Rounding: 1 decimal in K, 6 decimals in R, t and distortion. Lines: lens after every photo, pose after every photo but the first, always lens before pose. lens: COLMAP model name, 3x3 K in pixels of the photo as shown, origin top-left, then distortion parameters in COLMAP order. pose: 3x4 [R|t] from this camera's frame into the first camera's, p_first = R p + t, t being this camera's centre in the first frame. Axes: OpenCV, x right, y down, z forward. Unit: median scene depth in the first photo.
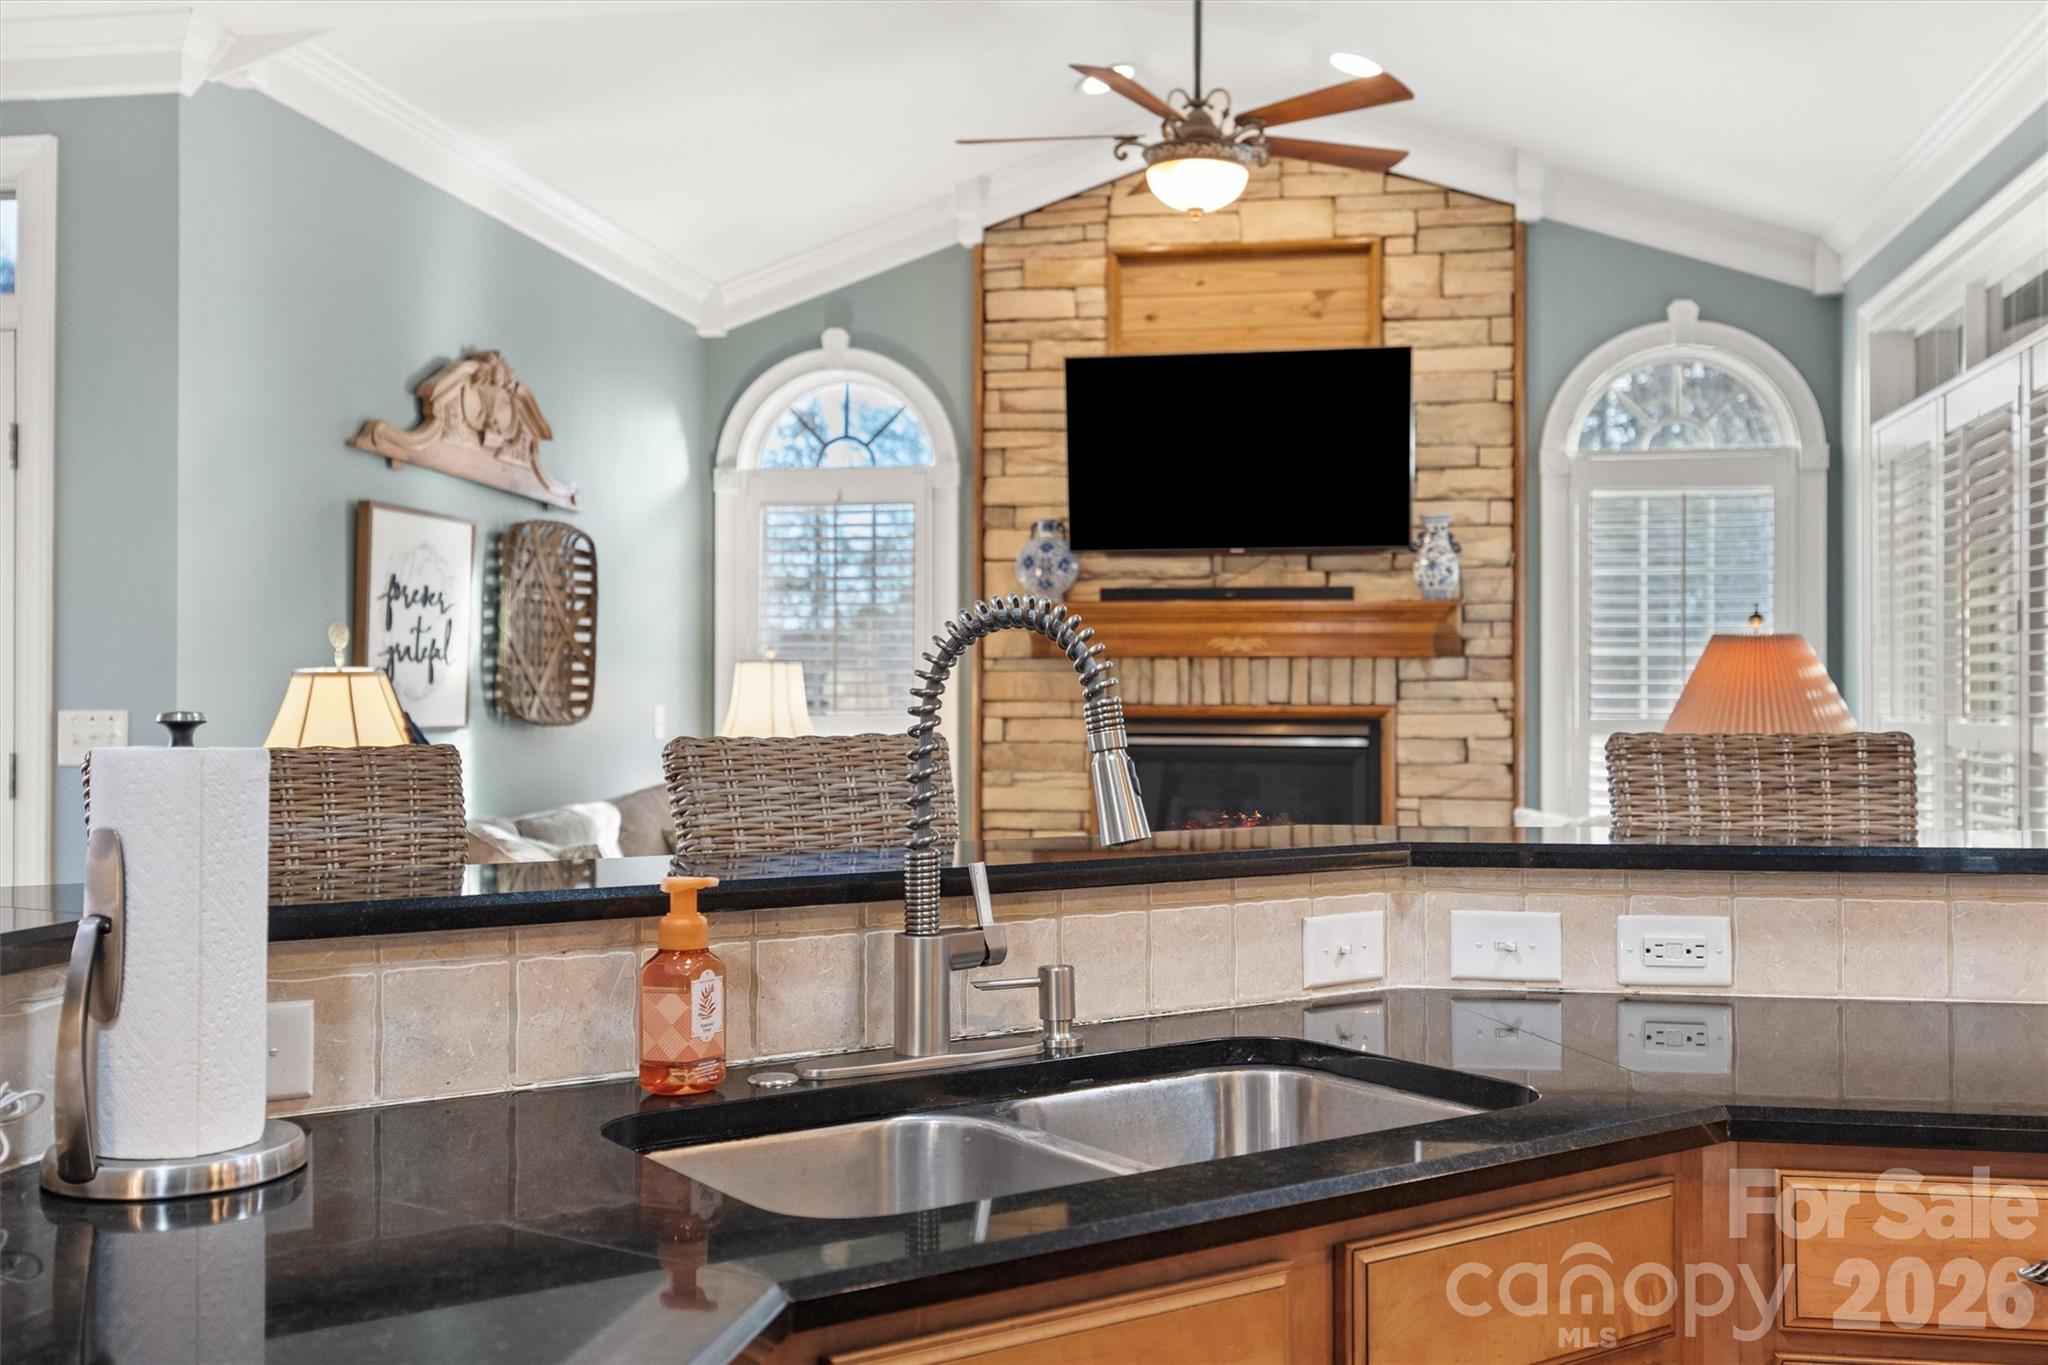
lens RADIAL K [[2050.8, 0, 883.6], [0, 2050.8, 666.4], [0, 0, 1]] dist [0.009867, 0.000000]
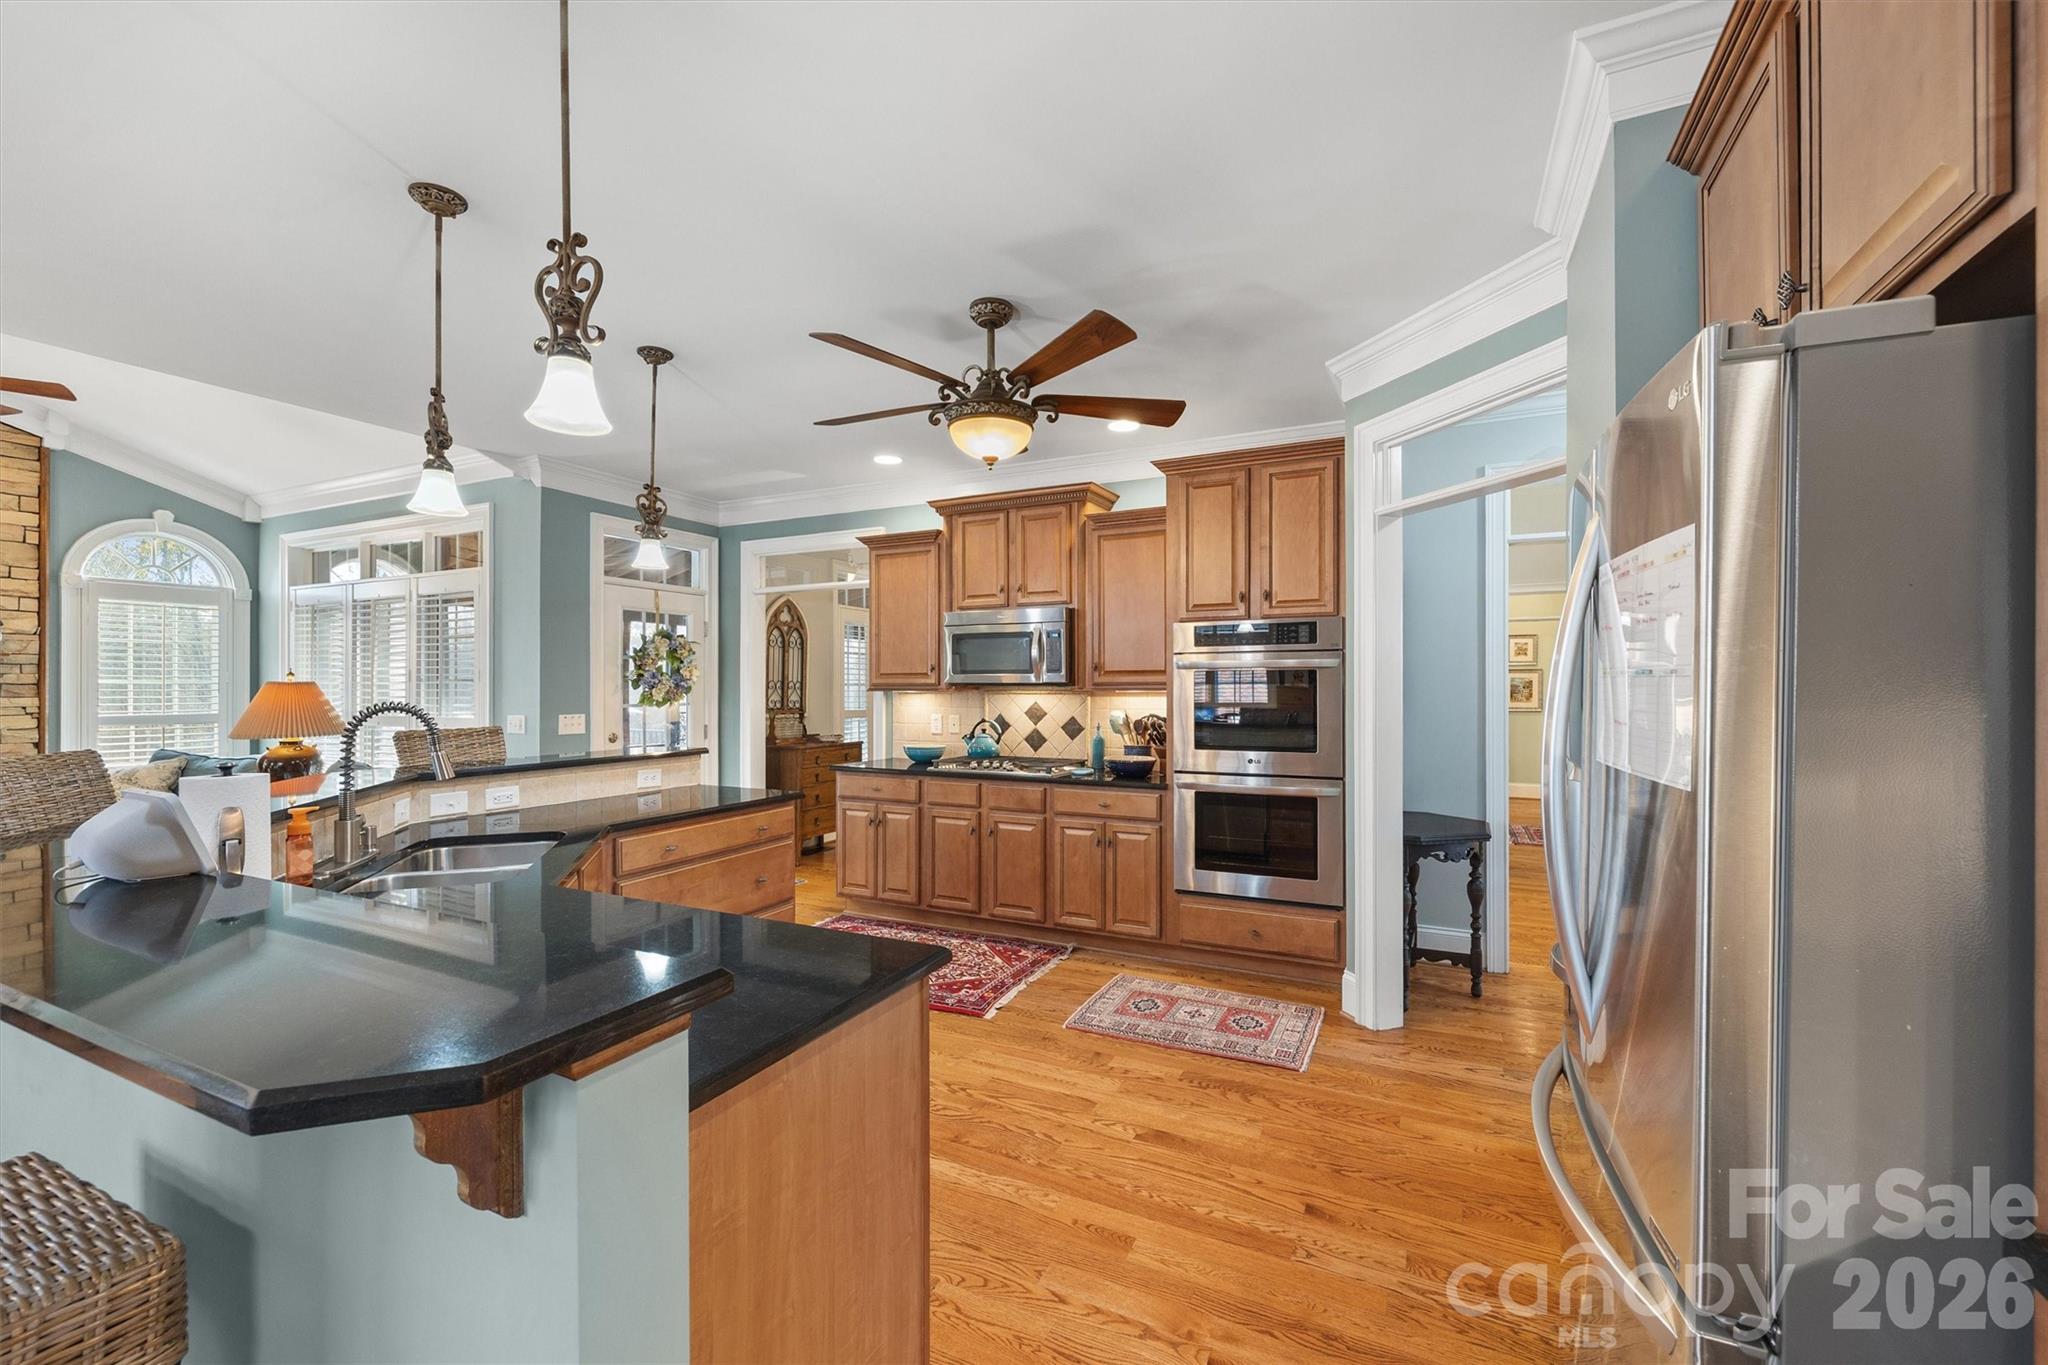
lens RADIAL K [[831.6, 0, 1017.2], [0, 831.6, 692.5], [0, 0, 1]] dist [-0.003052, -0.000278]
pose [[0.276112, -0.008145, 0.961091, -0.162133], [-0.008760, 0.999901, 0.010990, -0.013094], [-0.961085, -0.011453, 0.276014, -0.041745]]
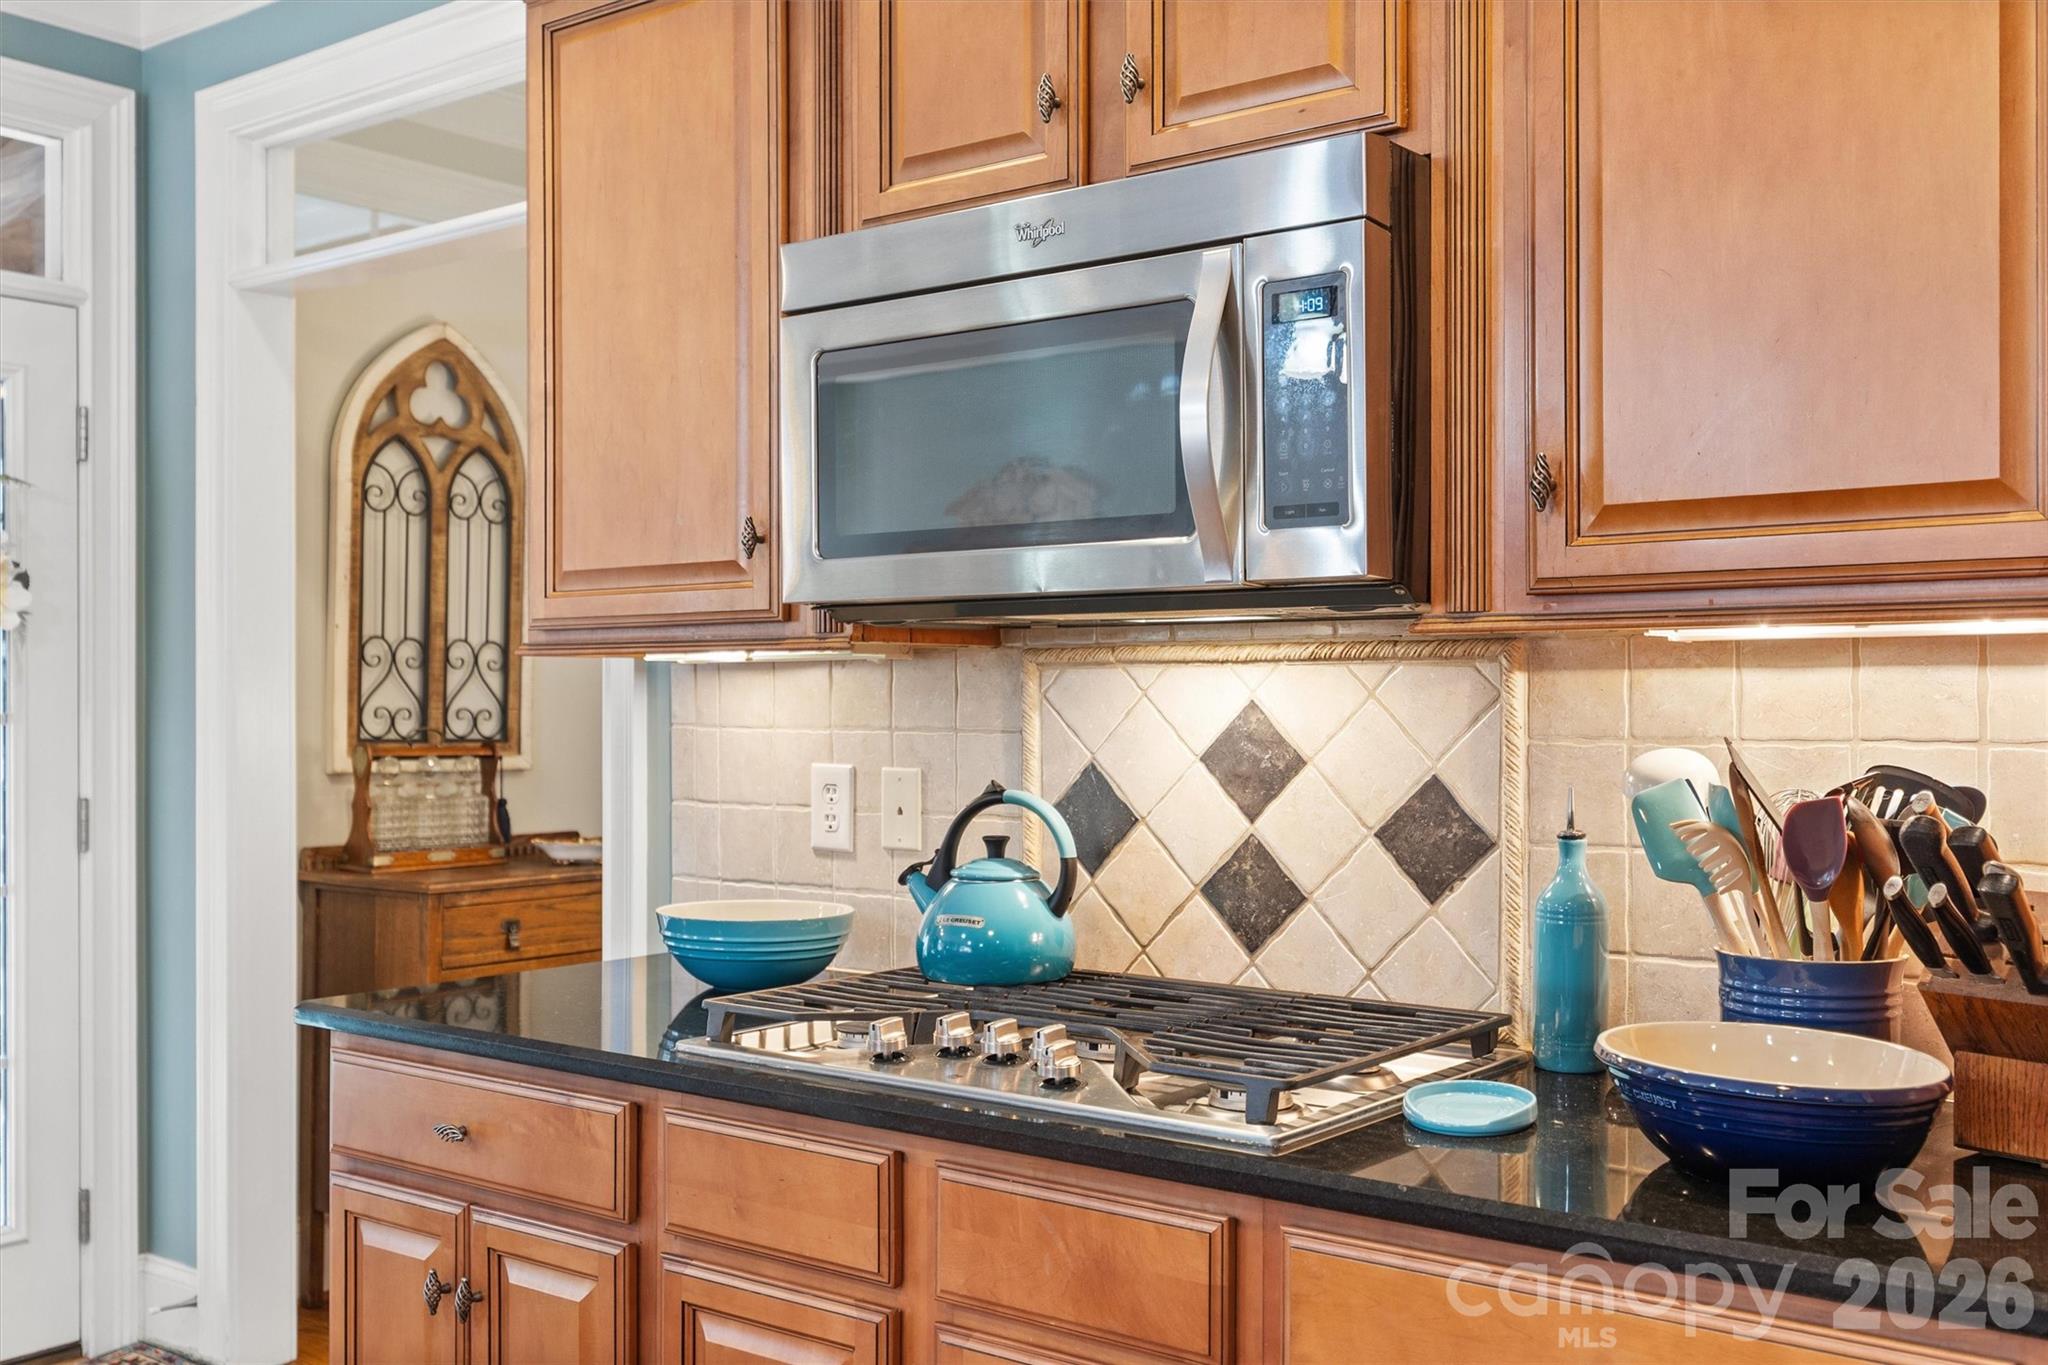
lens RADIAL K [[2050.8, 0, 1231.8], [0, 2050.8, 683.4], [0, 0, 1]] dist [0.009867, 0.000000]
pose [[0.353451, 0.002922, 0.935448, 0.071422], [-0.009647, 0.999953, 0.000521, -0.005121], [-0.935403, -0.009209, 0.353463, -0.001788]]
